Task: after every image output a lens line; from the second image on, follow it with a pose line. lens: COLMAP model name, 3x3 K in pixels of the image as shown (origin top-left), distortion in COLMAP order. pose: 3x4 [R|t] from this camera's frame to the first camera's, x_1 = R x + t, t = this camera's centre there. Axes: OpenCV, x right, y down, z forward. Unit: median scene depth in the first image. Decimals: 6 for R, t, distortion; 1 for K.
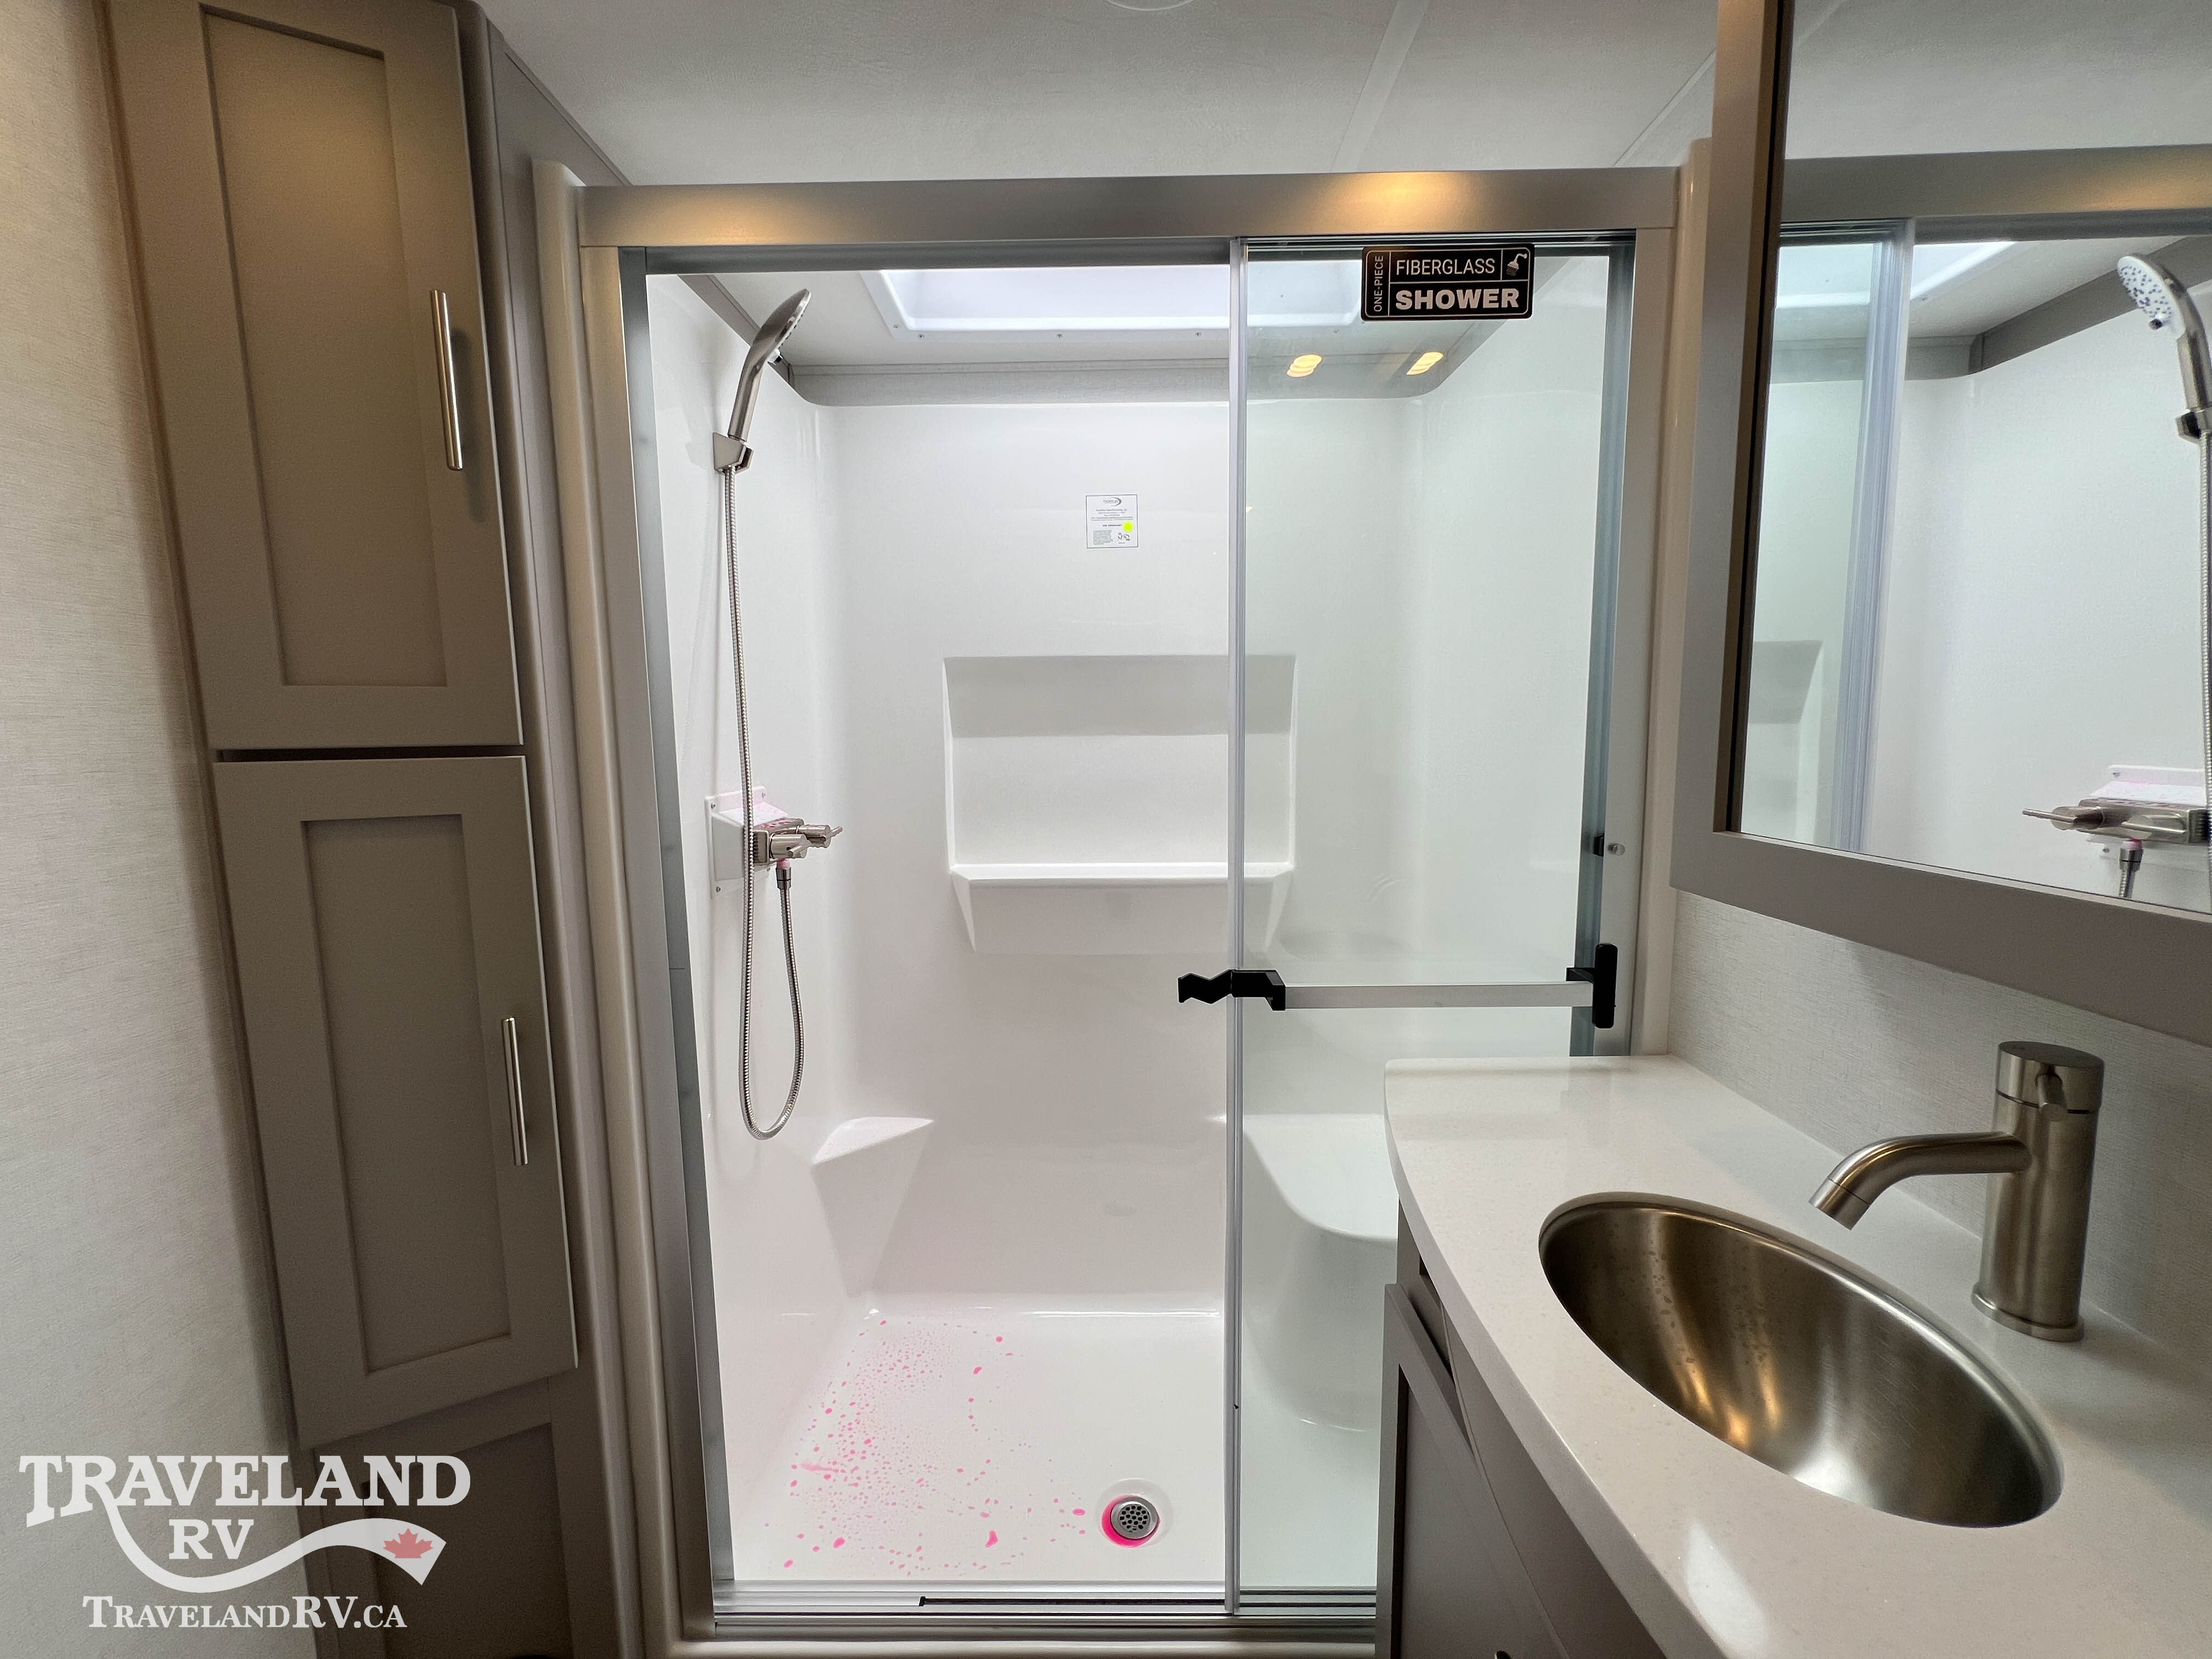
lens RADIAL K [[886.5, 0, 1097.9], [0, 886.5, 829.8], [0, 0, 1]] dist [-0.007398, 0.003425]
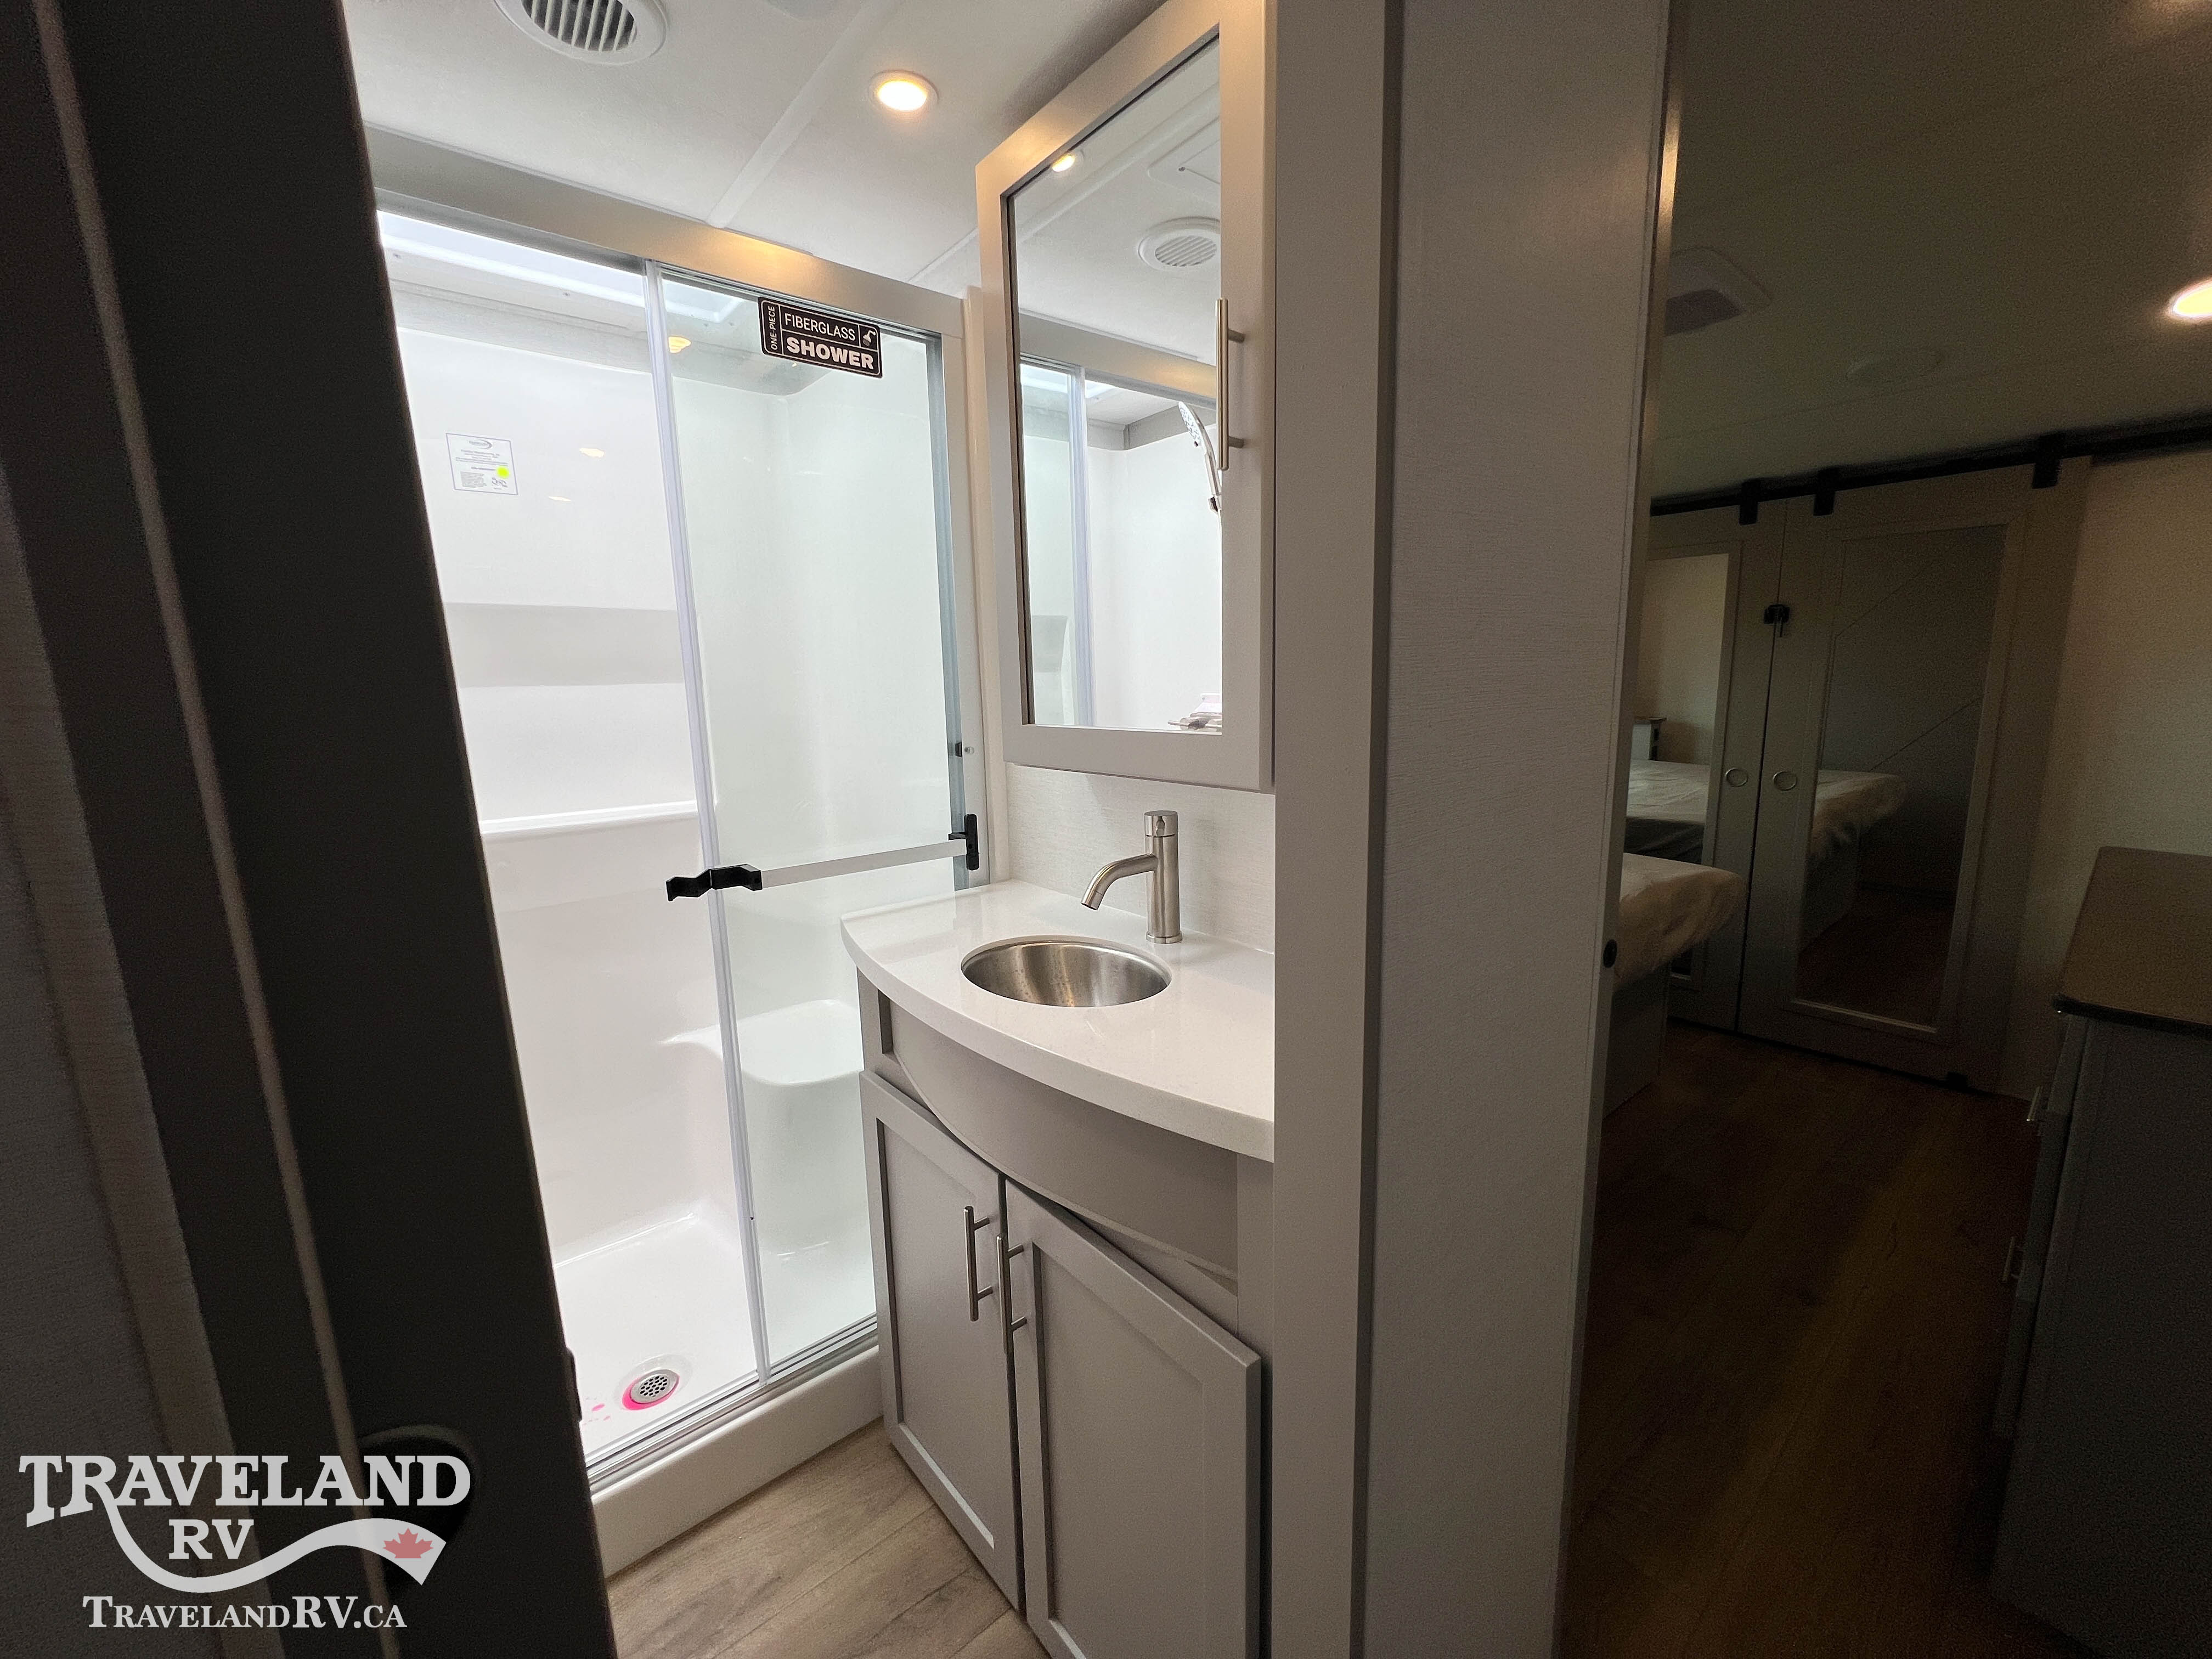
lens RADIAL K [[886.5, 0, 1097.9], [0, 886.5, 829.8], [0, 0, 1]] dist [-0.007398, 0.003425]
pose [[0.761118, -0.116135, 0.638131, -0.237817], [0.088743, 0.993233, 0.074914, 0.065888], [-0.642513, -0.000388, 0.766274, -0.313341]]
